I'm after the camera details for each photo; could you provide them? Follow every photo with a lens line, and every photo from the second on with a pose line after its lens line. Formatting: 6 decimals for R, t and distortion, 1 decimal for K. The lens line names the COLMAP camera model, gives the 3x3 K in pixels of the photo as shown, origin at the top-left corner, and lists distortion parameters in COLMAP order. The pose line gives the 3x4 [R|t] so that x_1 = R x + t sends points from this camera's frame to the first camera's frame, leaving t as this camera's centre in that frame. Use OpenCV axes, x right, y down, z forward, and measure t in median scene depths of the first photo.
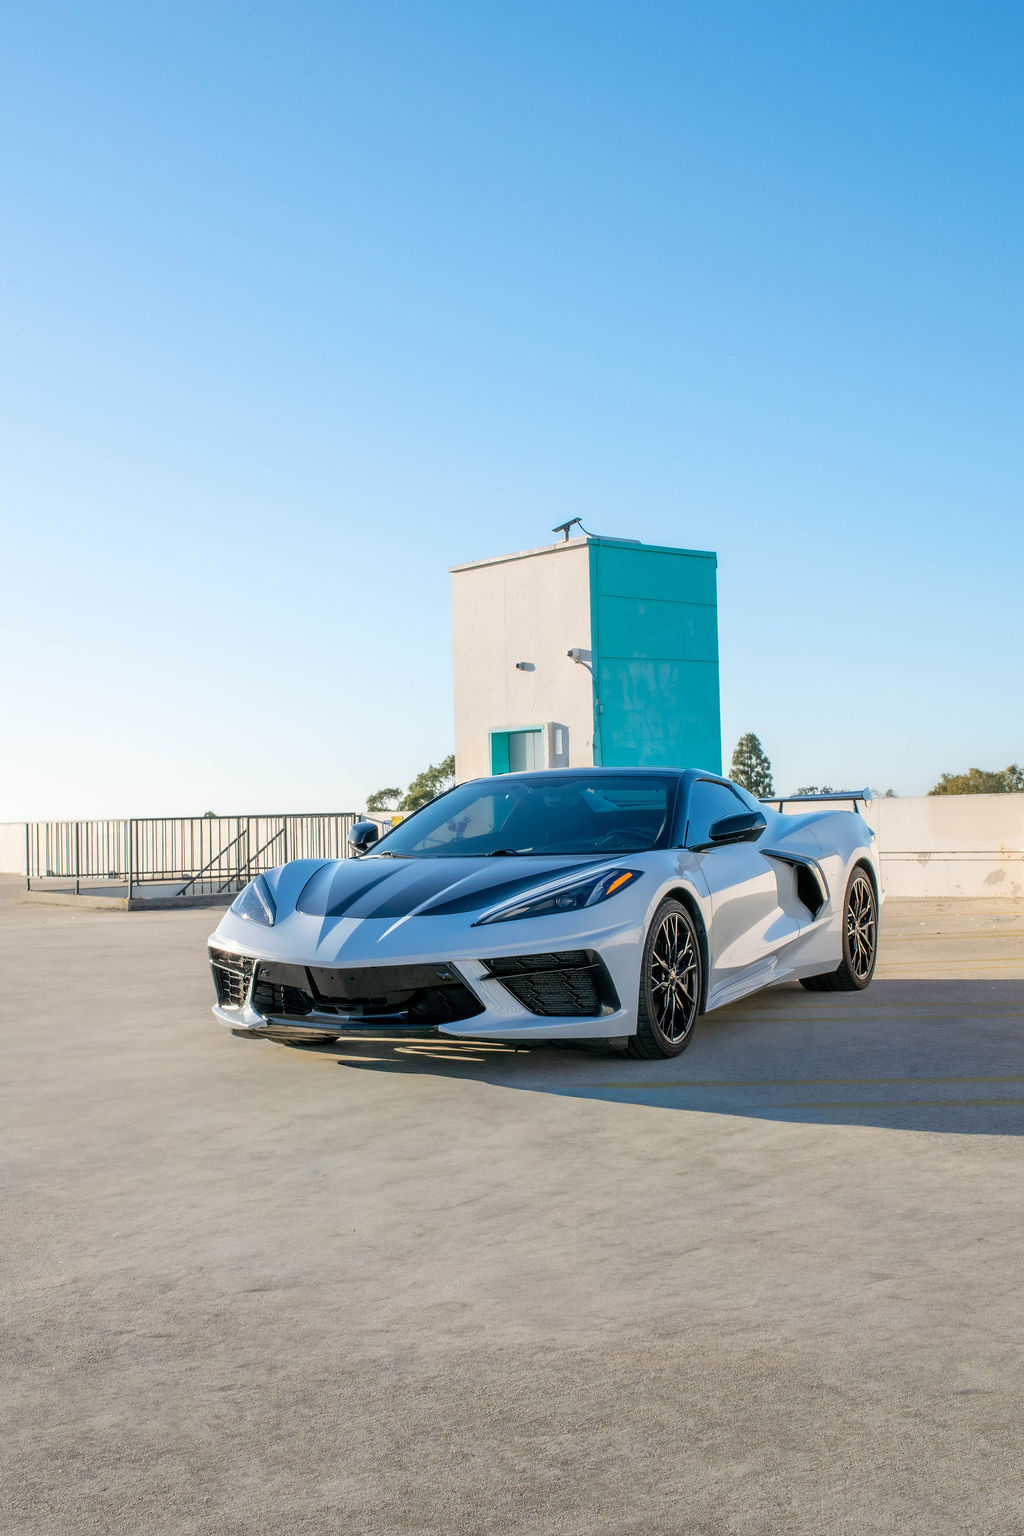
lens RADIAL K [[1787.0, 0, 513.0], [0, 1787.0, 766.7], [0, 0, 1]] dist [0.021770, 0.000000]
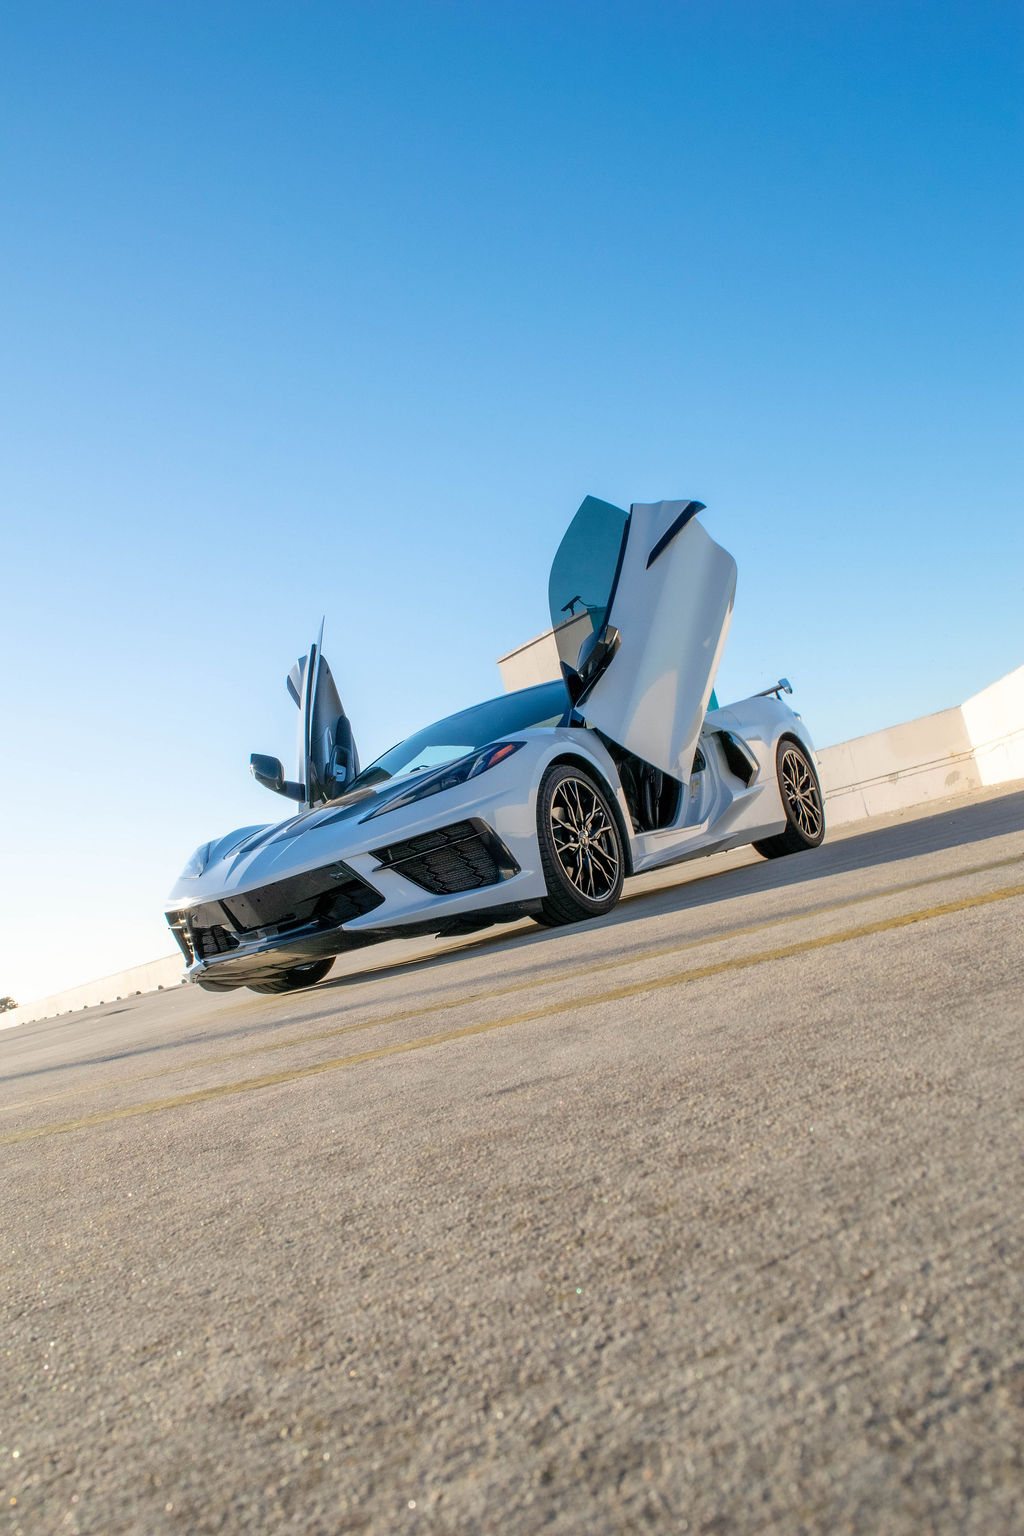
lens RADIAL K [[1219.1, 0, 515.7], [0, 1219.1, 775.1], [0, 0, 1]] dist [0.005963, 0.001613]
pose [[0.969097, -0.229756, -0.089793, 0.115151], [0.223970, 0.972074, -0.070066, 0.114684], [0.103383, 0.047790, 0.993493, 0.281396]]
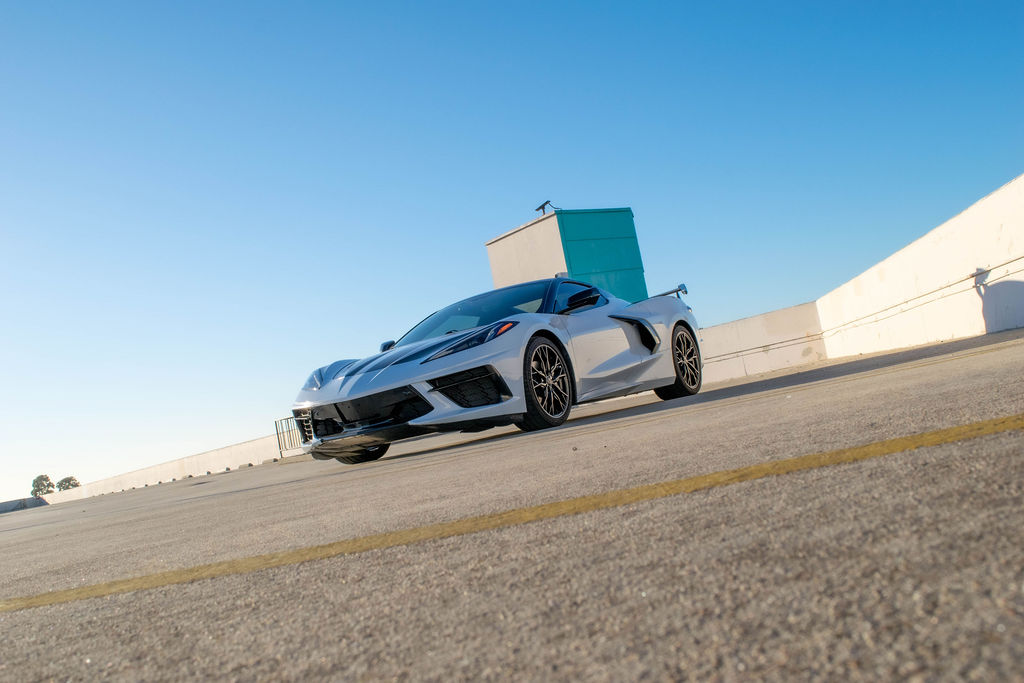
lens RADIAL K [[987.1, 0, 509.8], [0, 987.1, 338.5], [0, 0, 1]] dist [-0.001460, 0.000000]
pose [[0.983408, -0.167967, -0.068529, 0.116606], [0.164664, 0.985013, -0.051336, 0.112699], [0.076125, 0.039200, 0.996327, 0.038123]]
